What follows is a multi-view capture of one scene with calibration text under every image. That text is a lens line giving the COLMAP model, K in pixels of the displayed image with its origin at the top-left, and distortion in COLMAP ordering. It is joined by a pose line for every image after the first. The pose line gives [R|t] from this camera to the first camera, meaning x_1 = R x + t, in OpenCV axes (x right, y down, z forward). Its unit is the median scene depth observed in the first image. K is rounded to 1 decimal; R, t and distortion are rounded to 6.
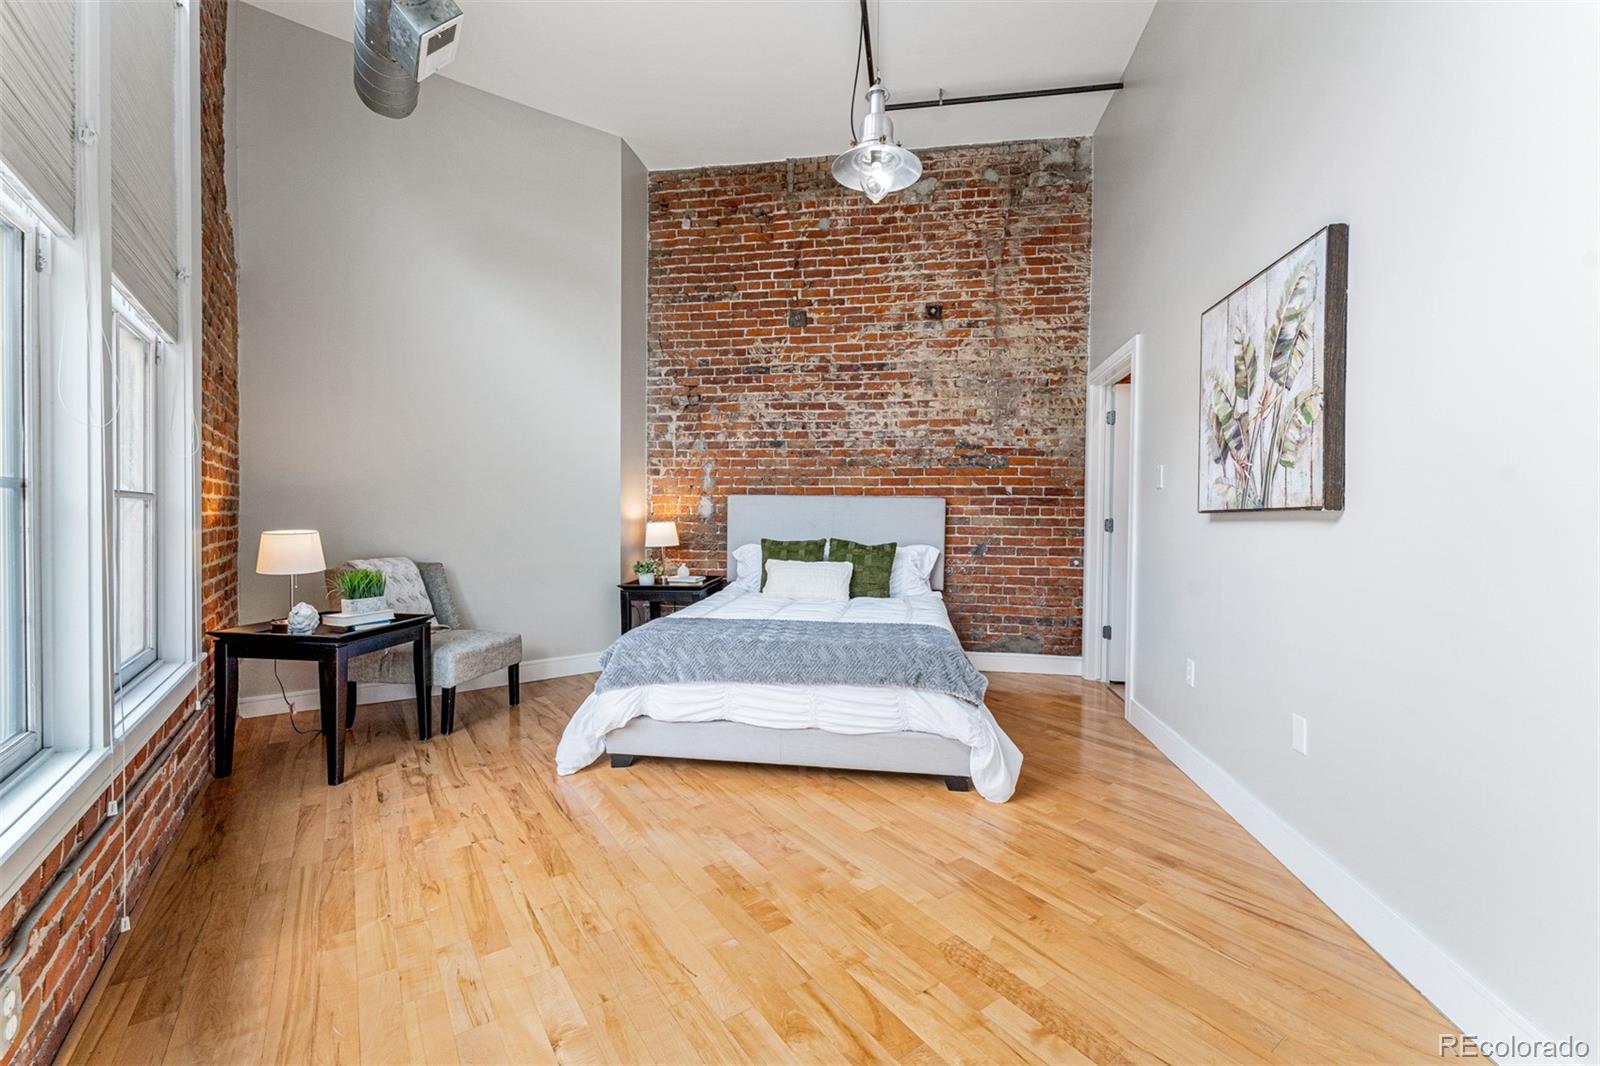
lens RADIAL K [[657.0, 0, 816.8], [0, 657.0, 528.2], [0, 0, 1]] dist [-0.000512, -0.000400]
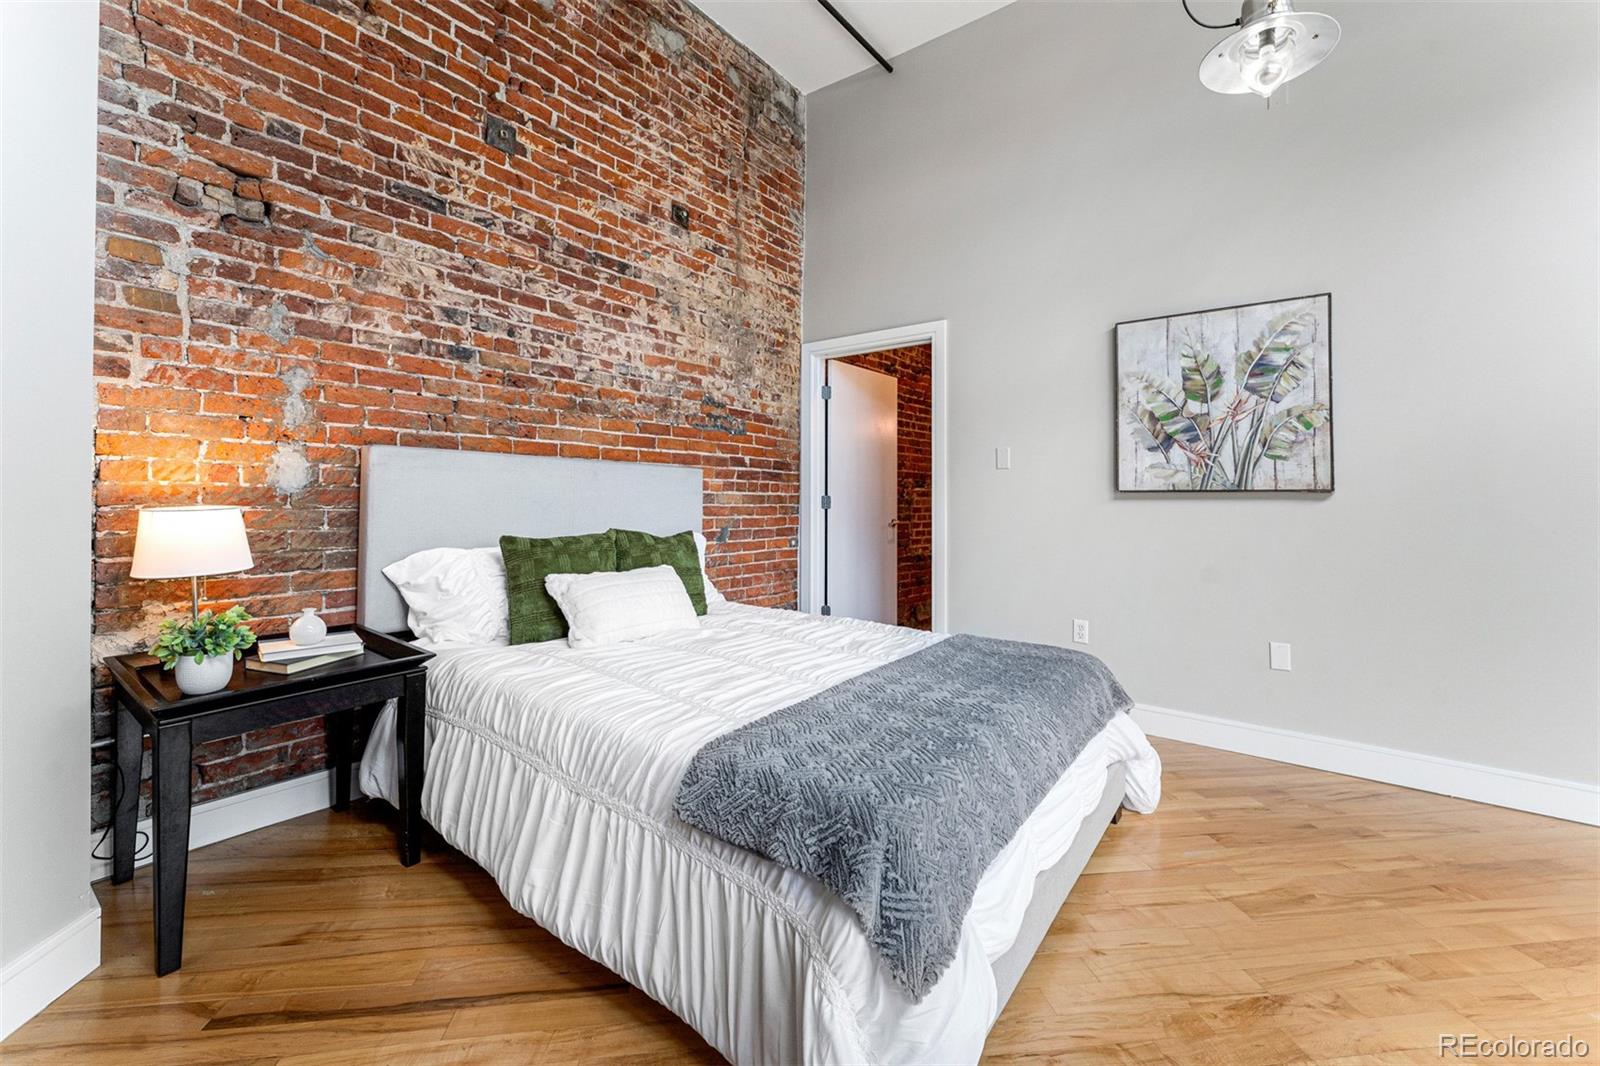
lens RADIAL K [[657.0, 0, 819.1], [0, 657.0, 489.7], [0, 0, 1]] dist [-0.000512, -0.000400]
pose [[0.473963, 0.005429, 0.880528, -0.398417], [0.010426, 0.999876, -0.011777, -0.011056], [-0.880483, 0.014762, 0.473847, 0.519211]]
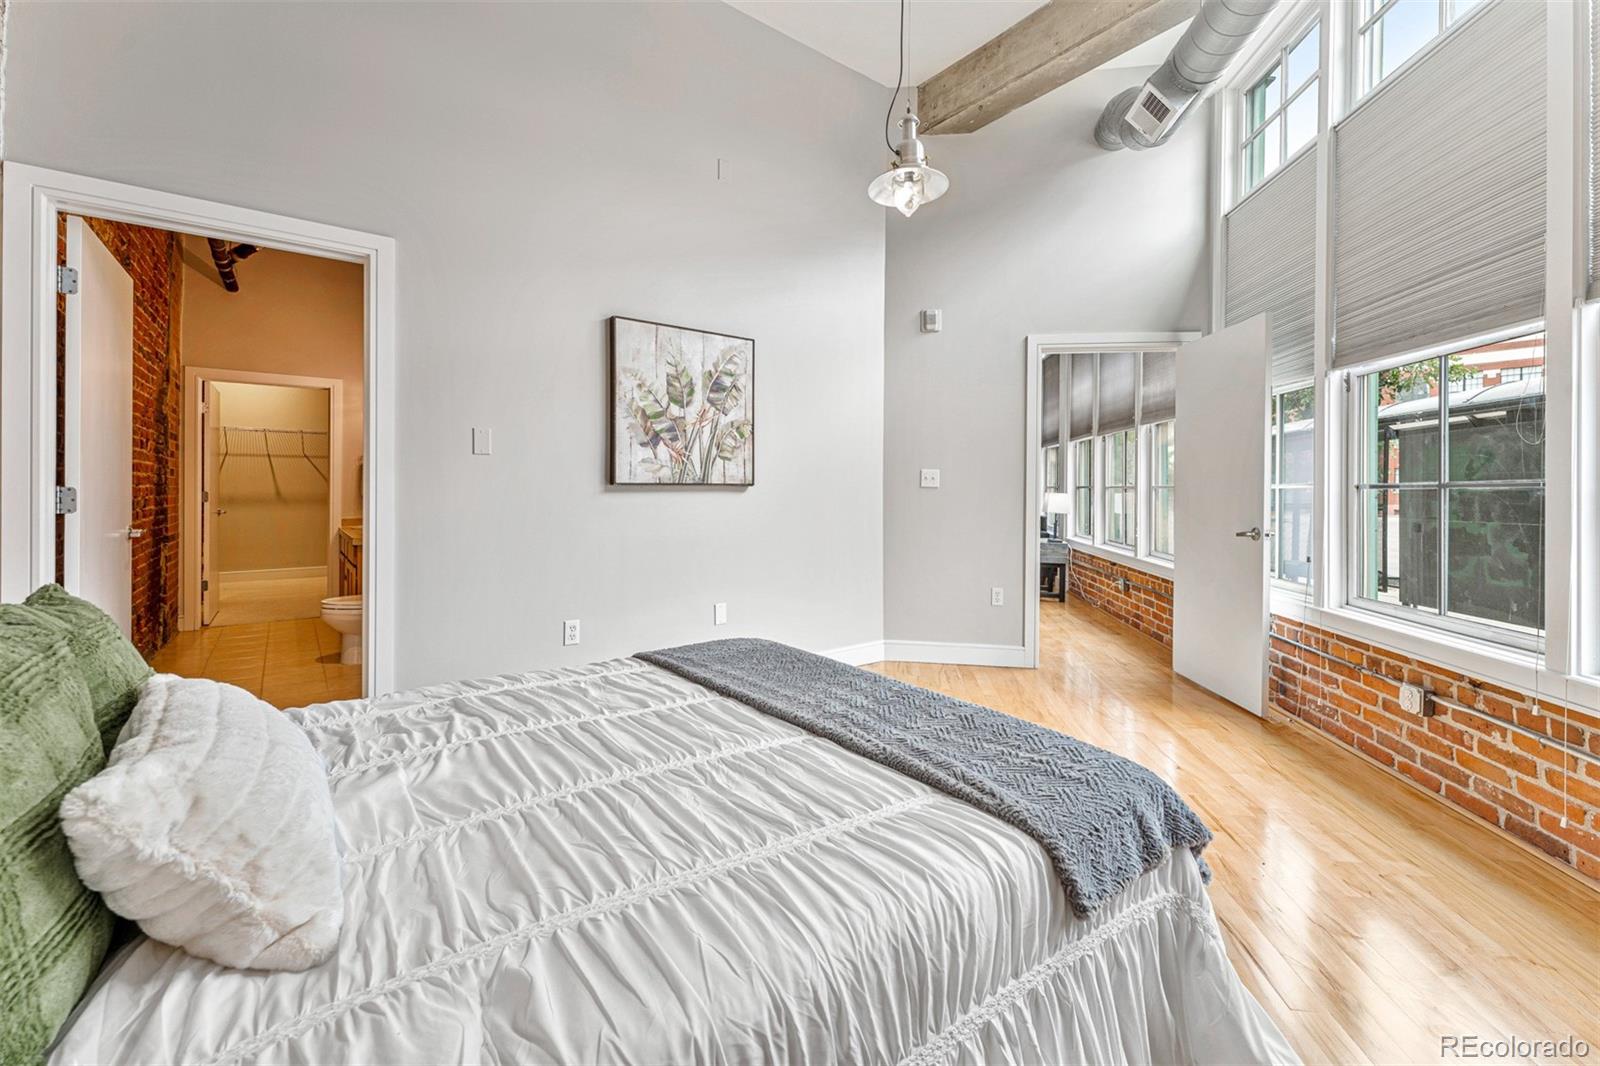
lens RADIAL K [[657.0, 0, 790.0], [0, 657.0, 486.8], [0, 0, 1]] dist [-0.000512, -0.000400]
pose [[-0.717844, -0.008833, 0.696148, -0.262451], [0.000201, 0.999917, 0.012894, -0.019865], [-0.696204, 0.009396, -0.717782, 0.923929]]
